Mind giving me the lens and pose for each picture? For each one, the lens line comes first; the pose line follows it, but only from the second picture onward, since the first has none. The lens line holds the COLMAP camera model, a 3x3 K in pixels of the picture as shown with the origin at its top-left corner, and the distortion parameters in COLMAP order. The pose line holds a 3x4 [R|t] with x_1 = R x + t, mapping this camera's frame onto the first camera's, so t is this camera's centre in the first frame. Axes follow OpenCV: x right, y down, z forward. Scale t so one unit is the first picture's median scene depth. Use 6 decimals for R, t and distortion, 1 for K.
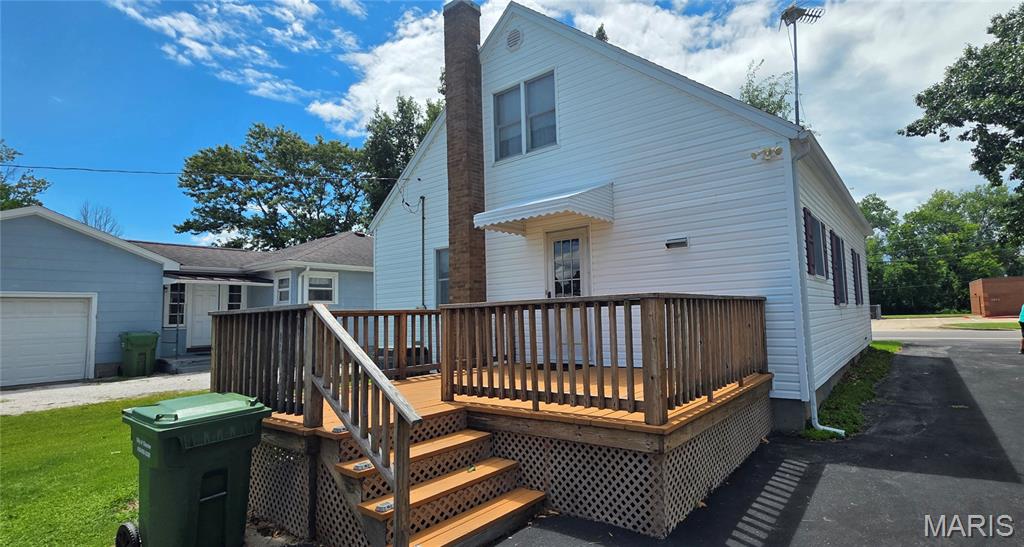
lens RADIAL K [[475.7, 0, 586.8], [0, 475.7, 275.7], [0, 0, 1]] dist [-0.003852, -0.000628]
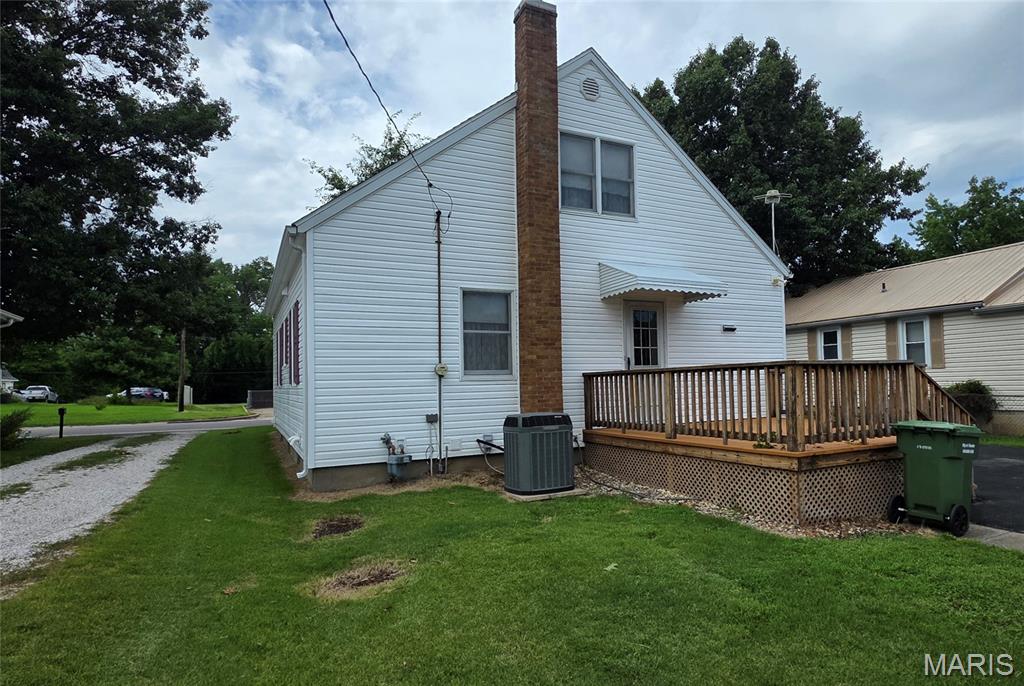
lens RADIAL K [[613.4, 0, 566.6], [0, 613.4, 348.5], [0, 0, 1]] dist [-0.007985, -0.000254]
pose [[0.458754, 0.075162, 0.885379, -1.248897], [-0.063708, 0.996634, -0.051597, 0.086146], [-0.886277, -0.032736, 0.461998, 0.478518]]
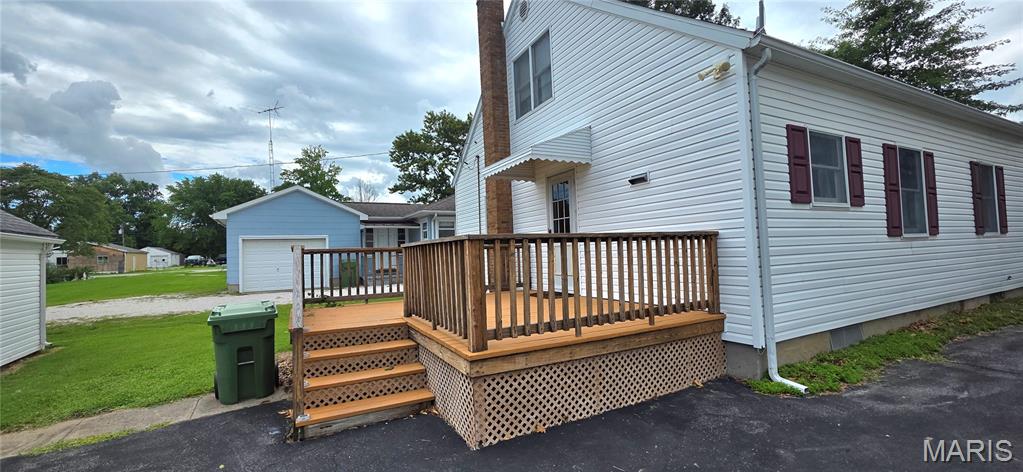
lens RADIAL K [[409.2, 0, 513.1], [0, 409.2, 236.9], [0, 0, 1]] dist [0.001287, -0.000551]
pose [[0.882594, -0.015363, -0.469885, 0.288824], [0.044042, 0.997772, 0.050104, -0.001219], [0.468068, -0.064916, 0.881305, 0.084953]]
